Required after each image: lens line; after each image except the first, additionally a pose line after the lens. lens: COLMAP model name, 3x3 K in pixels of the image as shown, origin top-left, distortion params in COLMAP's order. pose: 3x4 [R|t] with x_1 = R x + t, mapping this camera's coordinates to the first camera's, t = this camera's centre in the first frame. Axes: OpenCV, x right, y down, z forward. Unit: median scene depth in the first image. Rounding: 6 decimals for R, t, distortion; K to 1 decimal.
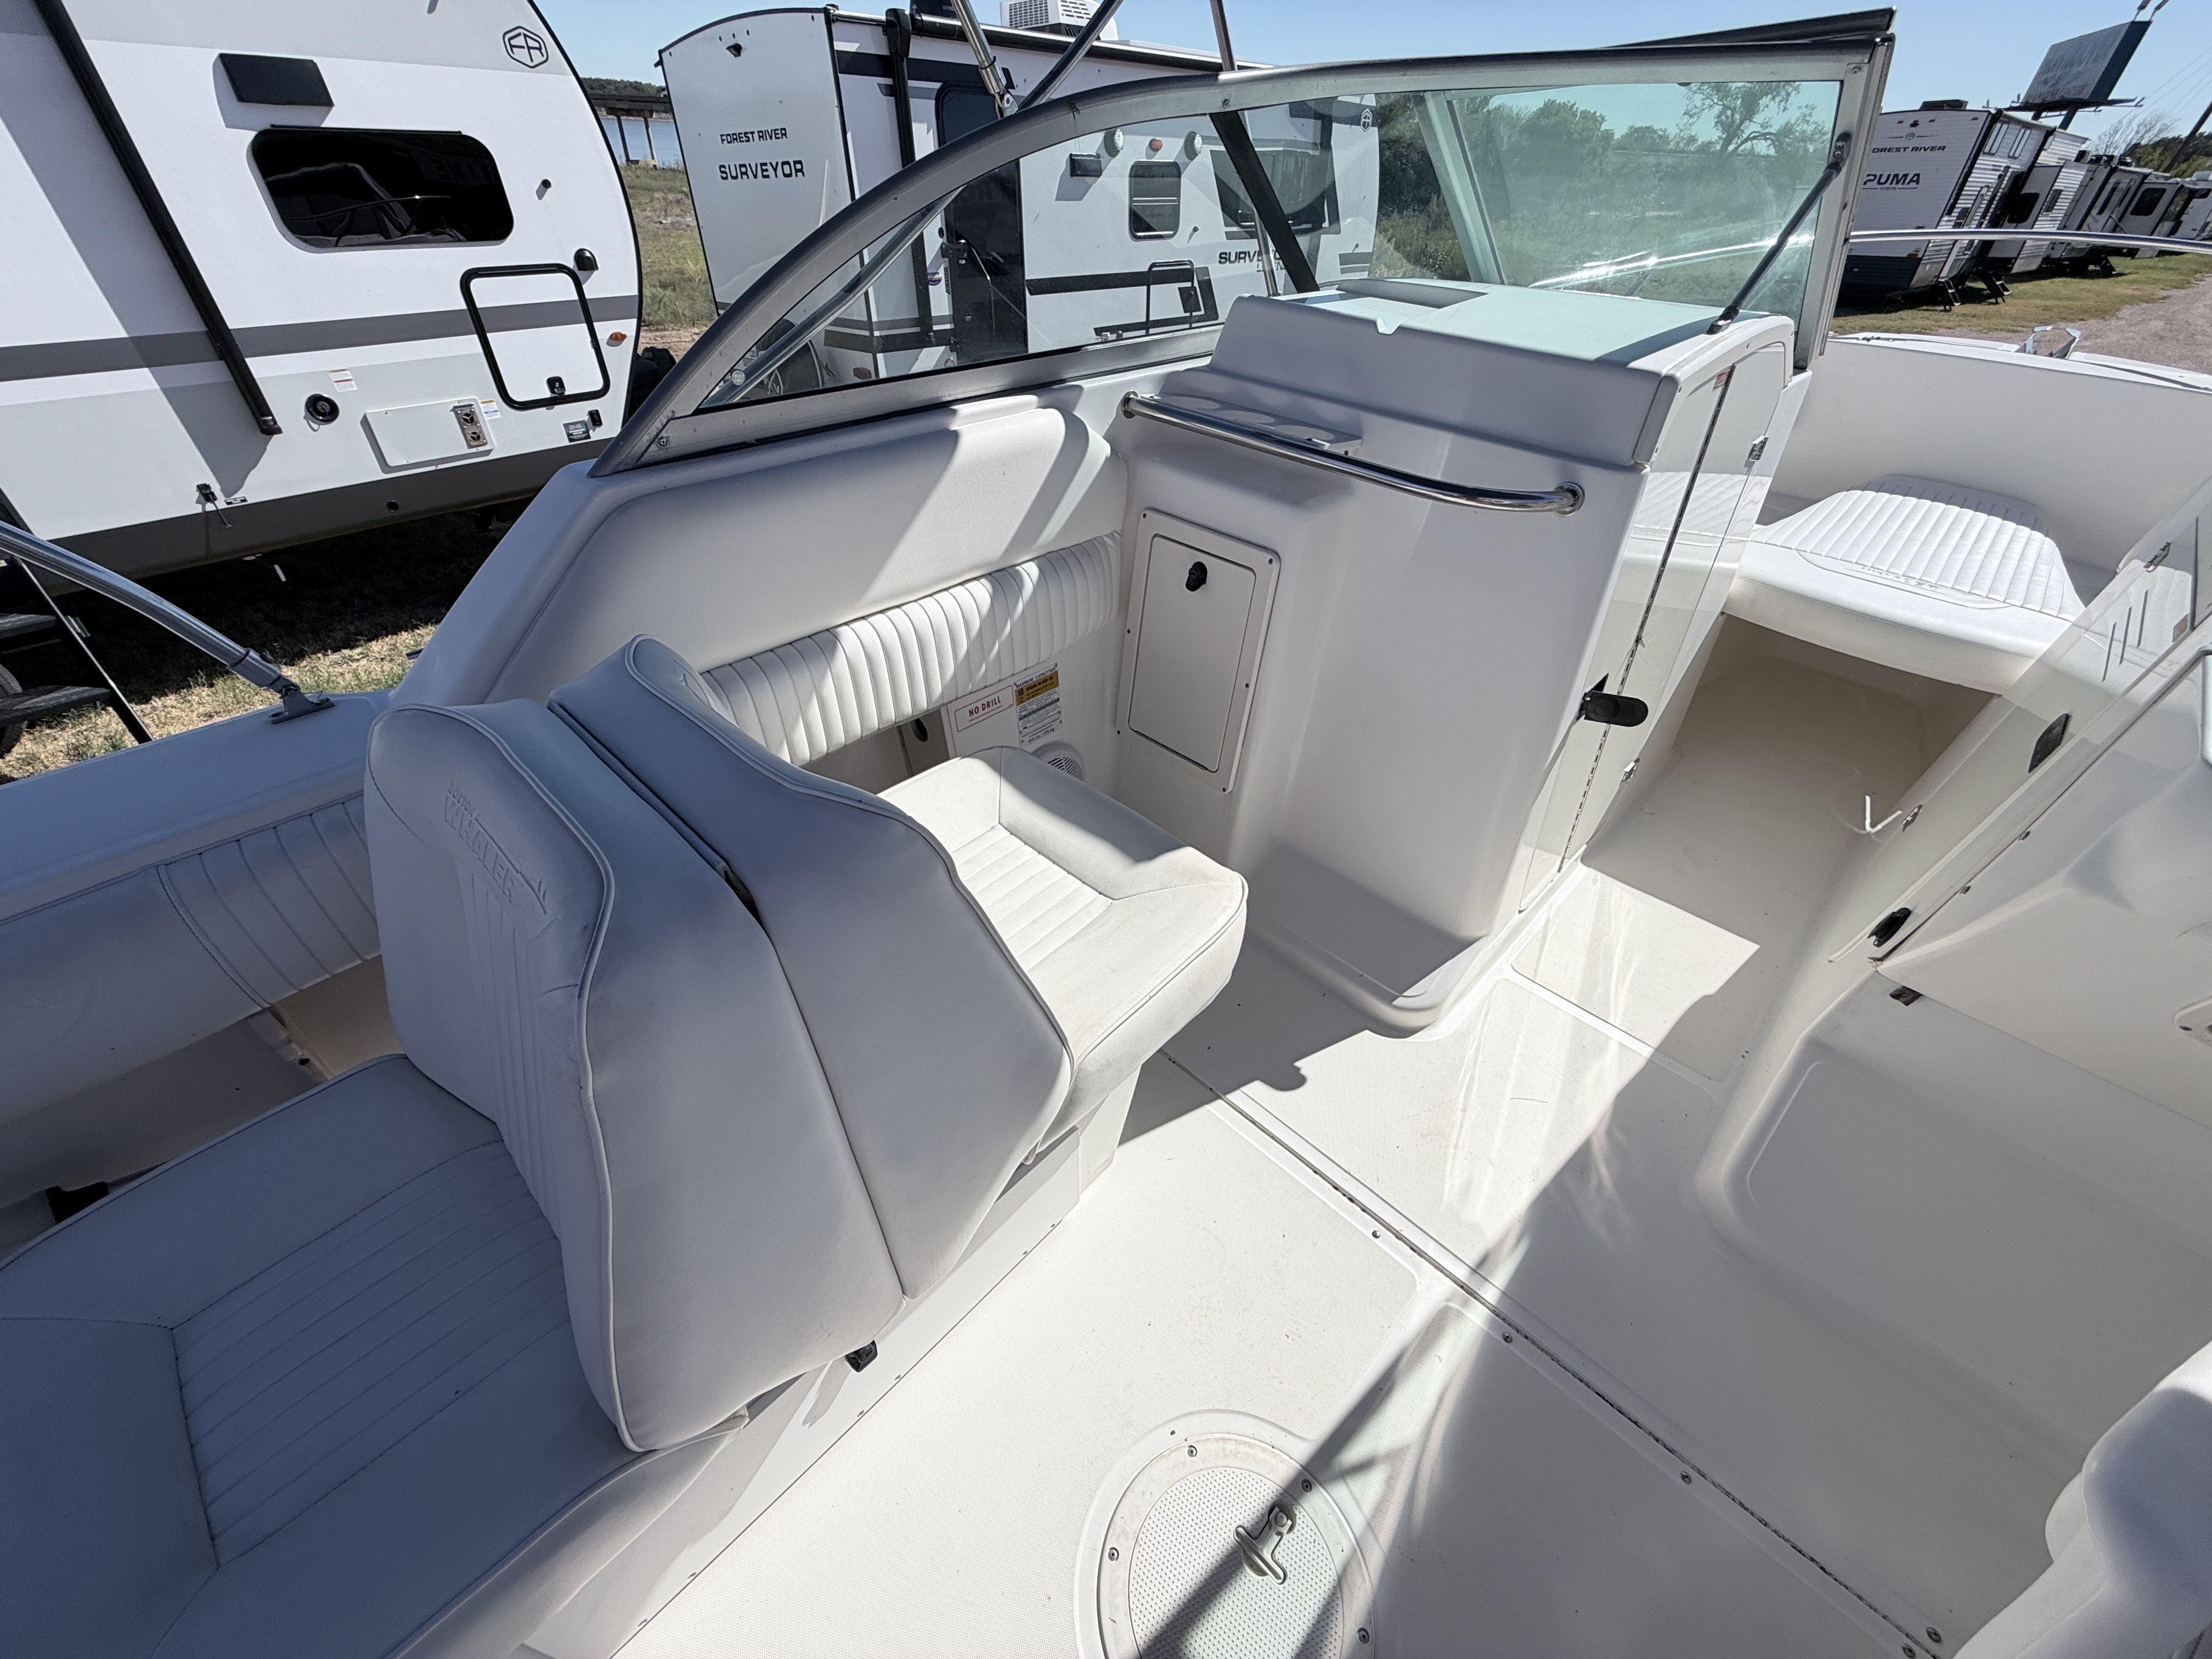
lens RADIAL K [[881.4, 0, 1099.6], [0, 881.4, 831.6], [0, 0, 1]] dist [0.000099, 0.000209]
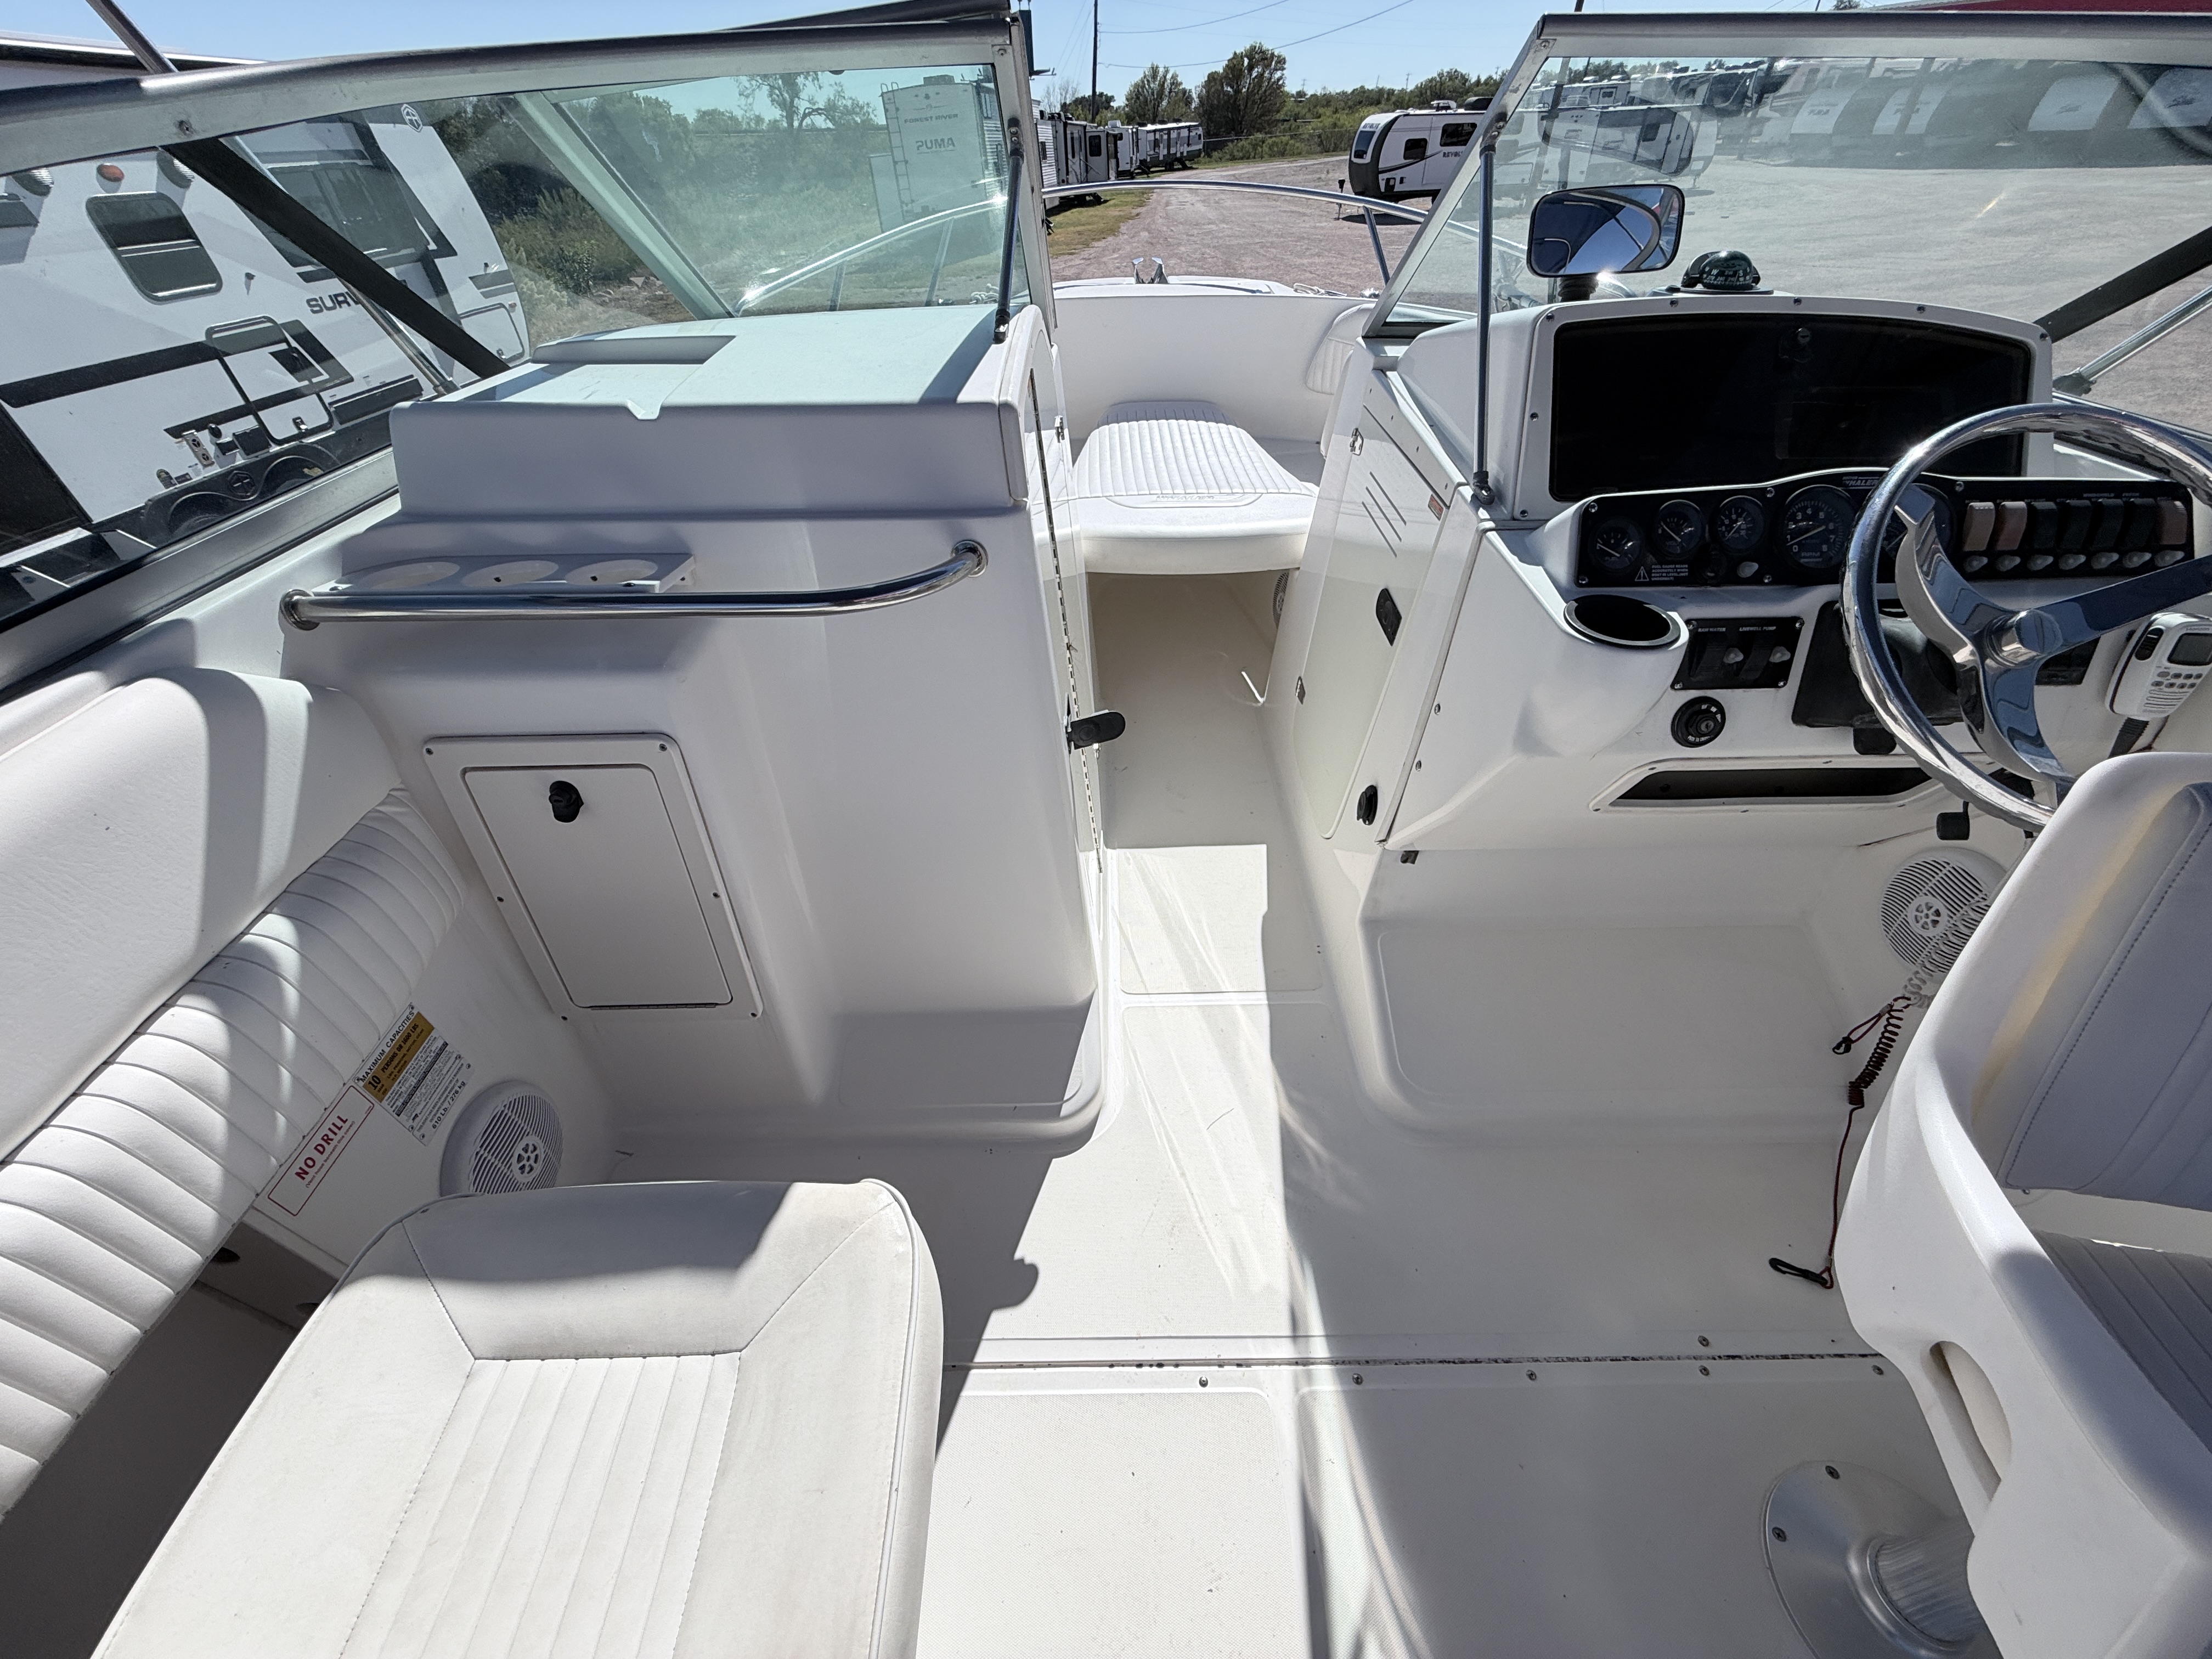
lens RADIAL K [[881.4, 0, 1099.0], [0, 881.4, 832.2], [0, 0, 1]] dist [0.000099, 0.000209]
pose [[0.710743, -0.477291, 0.516757, 0.018256], [0.472629, 0.868098, 0.151750, -0.082290], [-0.521025, 0.136379, 0.842576, 0.093720]]
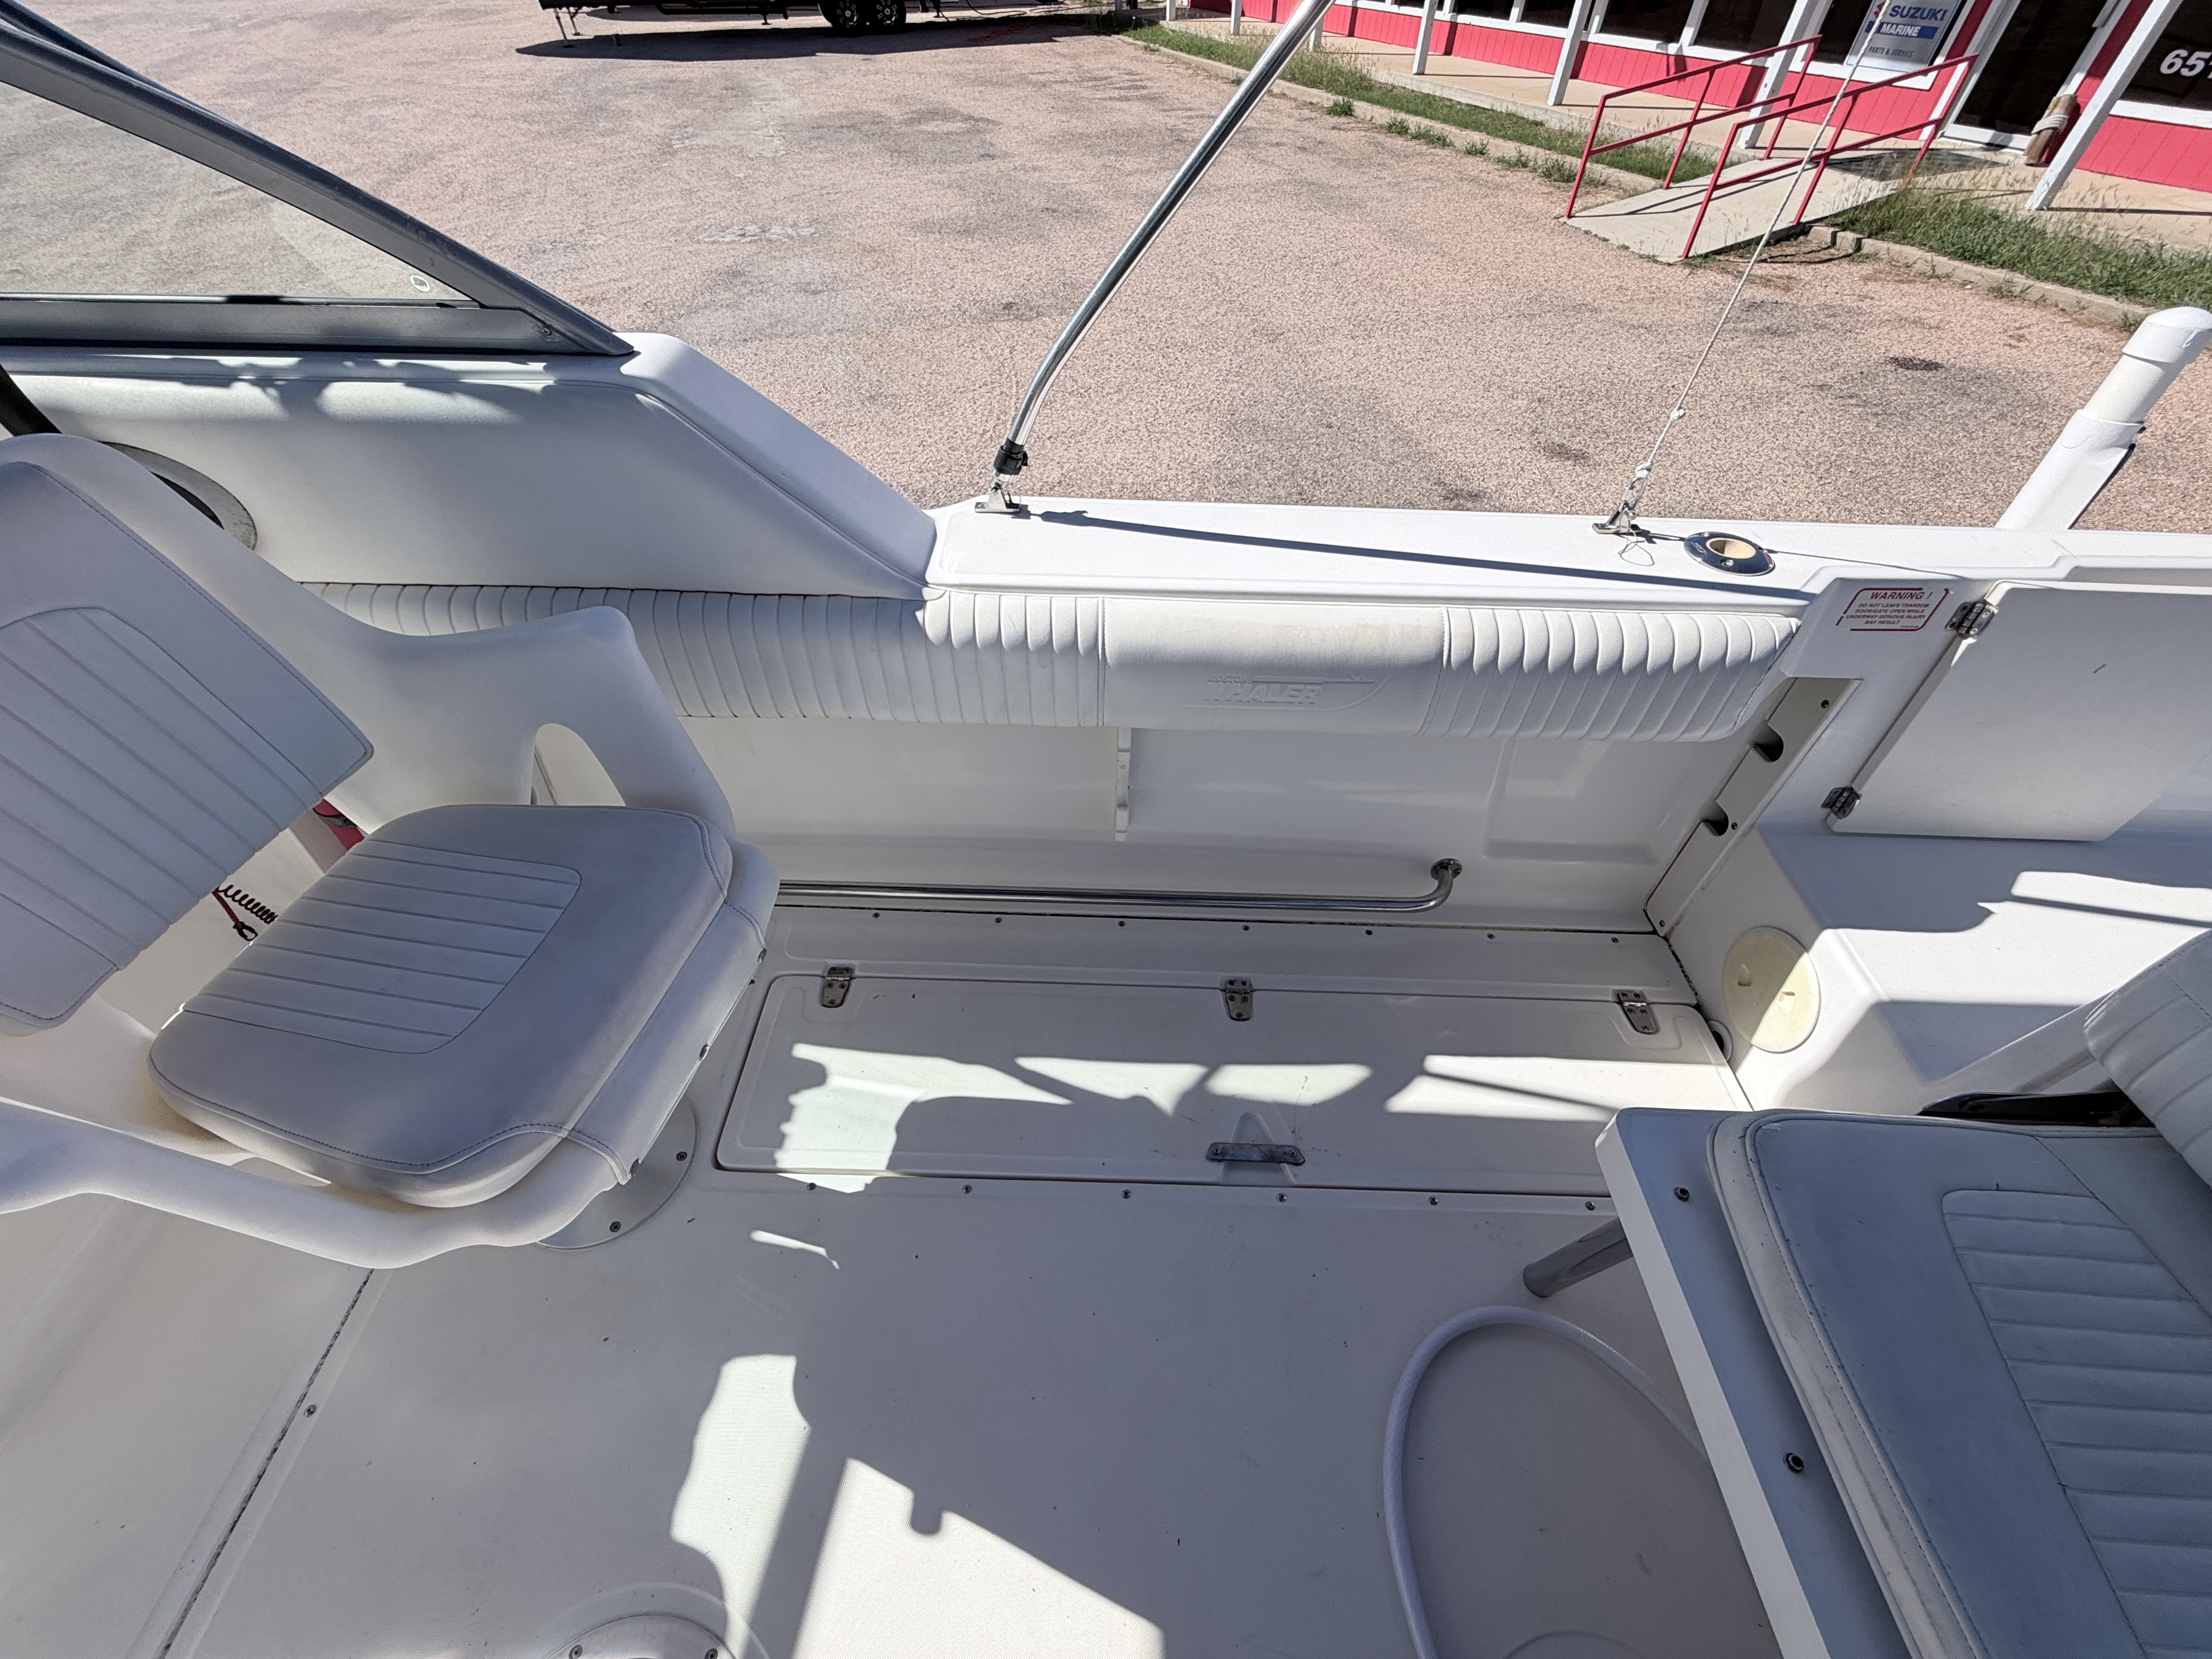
lens RADIAL K [[881.4, 0, 1101.3], [0, 881.4, 832.1], [0, 0, 1]] dist [0.000099, 0.000209]
pose [[-0.684070, -0.557813, 0.469993, -0.012614], [0.432937, 0.208069, 0.877082, 0.039543], [-0.587039, 0.803462, 0.099164, -0.043708]]
